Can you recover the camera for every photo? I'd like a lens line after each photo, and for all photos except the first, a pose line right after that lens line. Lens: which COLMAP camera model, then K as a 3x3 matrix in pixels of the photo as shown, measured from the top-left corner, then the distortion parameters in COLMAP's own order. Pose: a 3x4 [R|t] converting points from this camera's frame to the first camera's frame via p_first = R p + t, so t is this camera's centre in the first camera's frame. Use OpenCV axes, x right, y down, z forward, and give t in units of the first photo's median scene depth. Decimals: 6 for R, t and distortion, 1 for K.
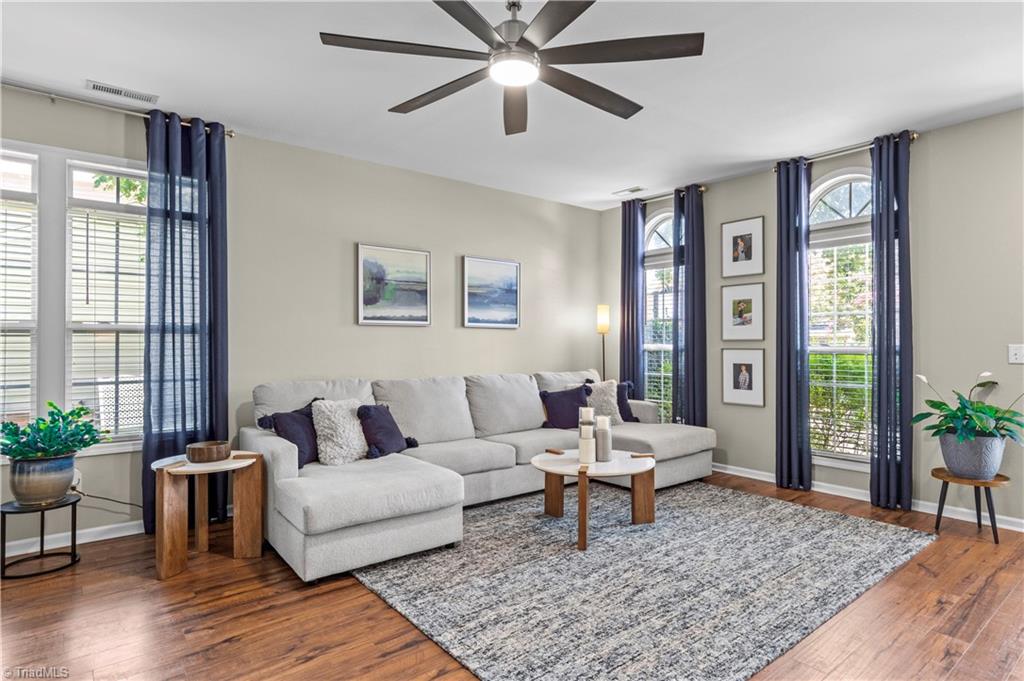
lens RADIAL K [[564.8, 0, 519.0], [0, 564.8, 337.5], [0, 0, 1]] dist [0.002749, -0.003088]
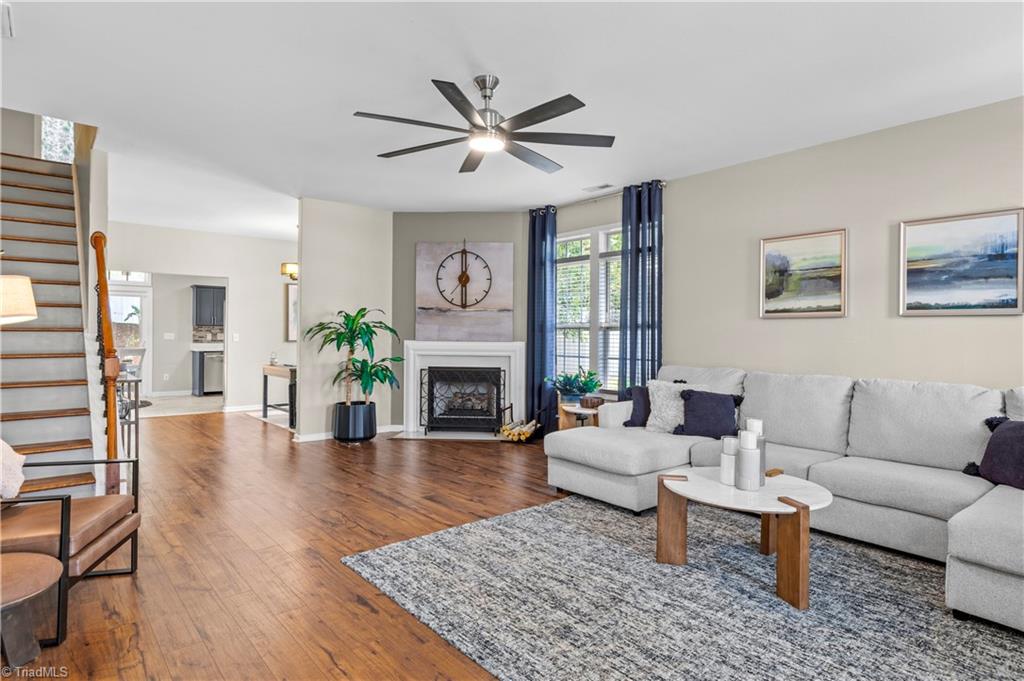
lens RADIAL K [[521.4, 0, 509.7], [0, 521.4, 334.3], [0, 0, 1]] dist [0.010849, 0.000798]
pose [[0.045682, 0.002512, -0.998953, 0.893214], [0.002275, 0.999994, 0.002618, 0.004160], [0.998953, -0.002392, 0.045676, 0.679633]]
